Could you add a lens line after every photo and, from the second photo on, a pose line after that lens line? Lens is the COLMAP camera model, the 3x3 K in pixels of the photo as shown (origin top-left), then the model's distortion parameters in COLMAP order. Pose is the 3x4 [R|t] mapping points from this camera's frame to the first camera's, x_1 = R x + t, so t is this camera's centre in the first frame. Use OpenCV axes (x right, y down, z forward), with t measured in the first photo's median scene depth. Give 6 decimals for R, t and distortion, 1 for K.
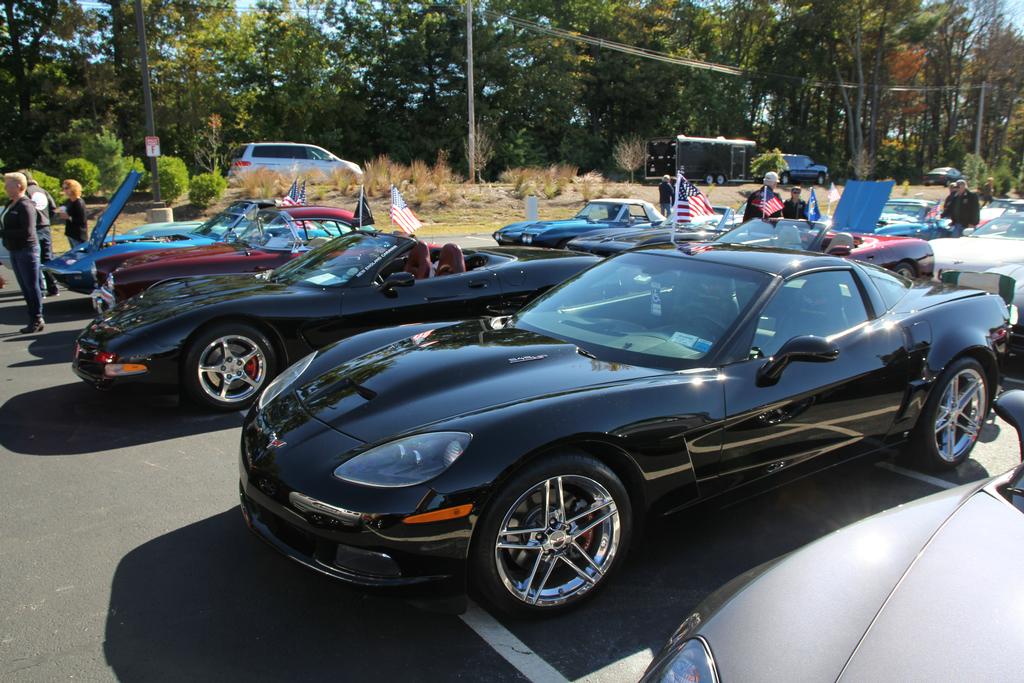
lens RADIAL K [[785.0, 0, 512.0], [0, 785.0, 341.5], [0, 0, 1]] dist [-0.155244, 0.134219]
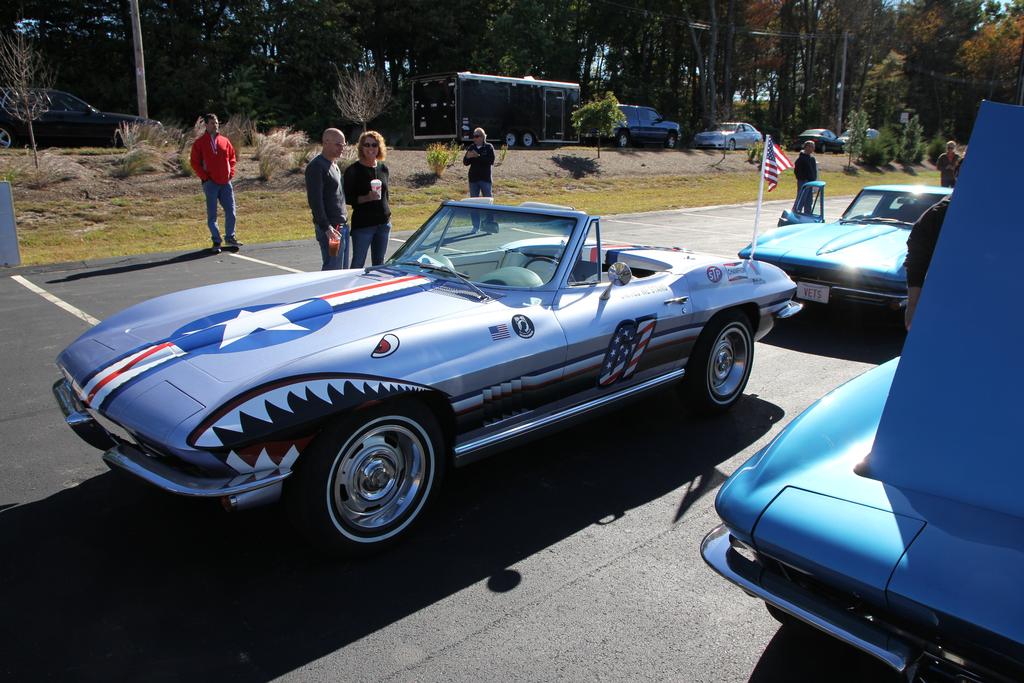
lens RADIAL K [[785.0, 0, 512.0], [0, 785.0, 341.5], [0, 0, 1]] dist [-0.155244, 0.134219]
pose [[0.981792, -0.034261, 0.186845, 0.079853], [0.025702, 0.998515, 0.048040, -0.043511], [-0.188214, -0.042363, 0.981214, 0.215000]]
